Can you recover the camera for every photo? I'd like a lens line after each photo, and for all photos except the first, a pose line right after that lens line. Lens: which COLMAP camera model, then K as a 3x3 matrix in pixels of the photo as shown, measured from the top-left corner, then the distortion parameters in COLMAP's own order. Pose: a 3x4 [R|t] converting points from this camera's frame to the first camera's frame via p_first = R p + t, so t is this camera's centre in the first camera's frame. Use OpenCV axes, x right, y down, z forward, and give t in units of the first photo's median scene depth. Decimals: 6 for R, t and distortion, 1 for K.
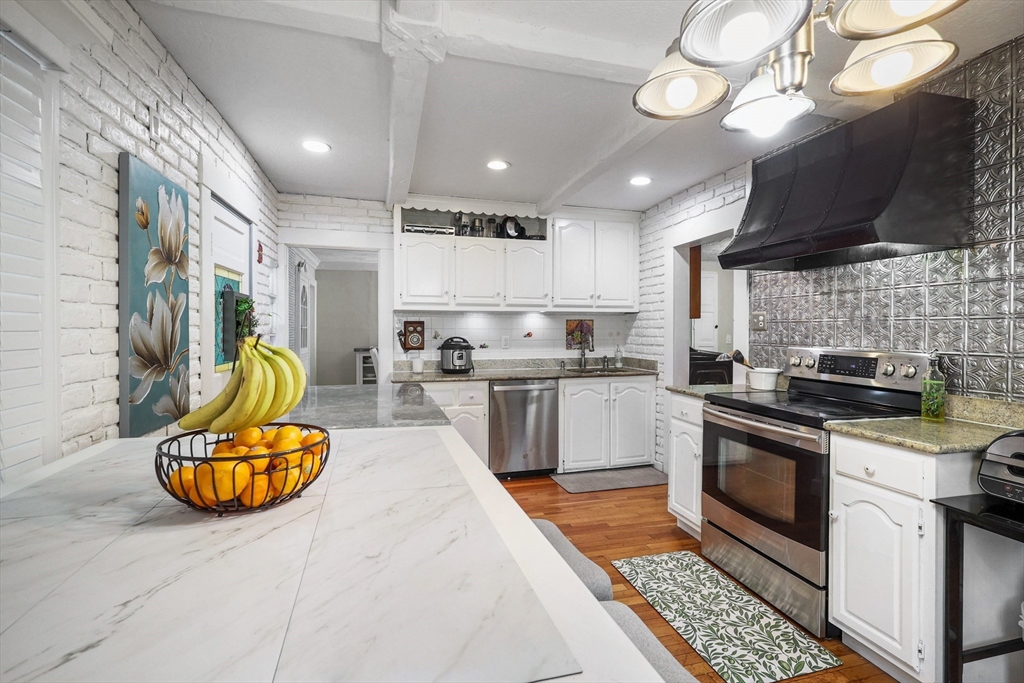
lens RADIAL K [[478.2, 0, 457.6], [0, 478.2, 328.2], [0, 0, 1]] dist [-0.004347, 0.002670]
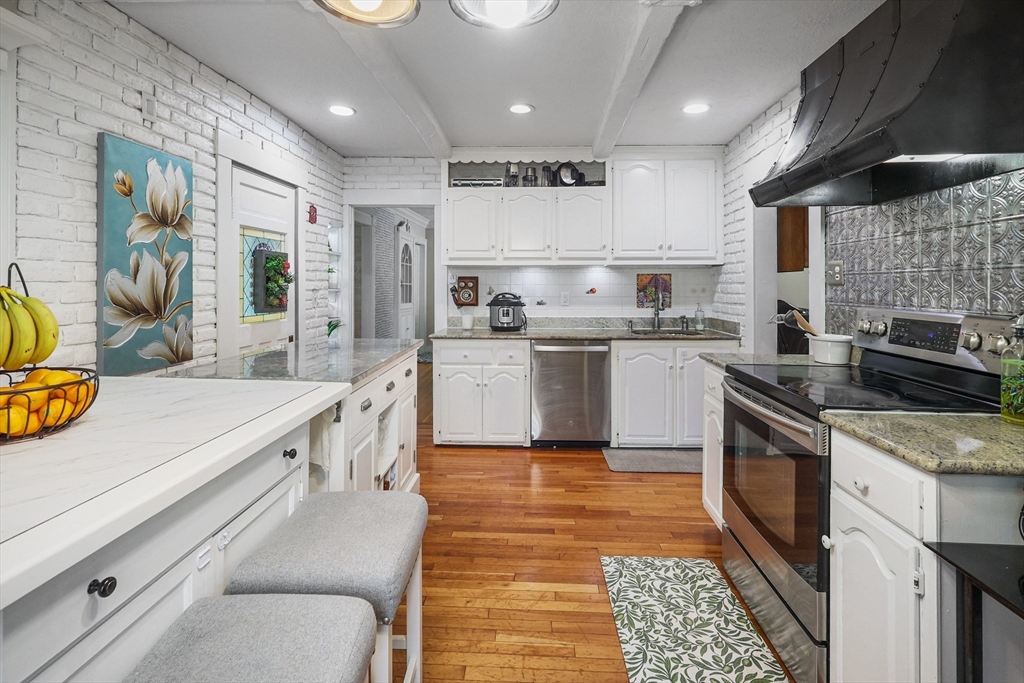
lens RADIAL K [[478.2, 0, 464.6], [0, 478.2, 279.1], [0, 0, 1]] dist [-0.004347, 0.002670]
pose [[0.952018, -0.004155, -0.306012, 0.316018], [0.000228, 0.999917, -0.012865, 0.004742], [0.306040, 0.012178, 0.951941, 0.098231]]
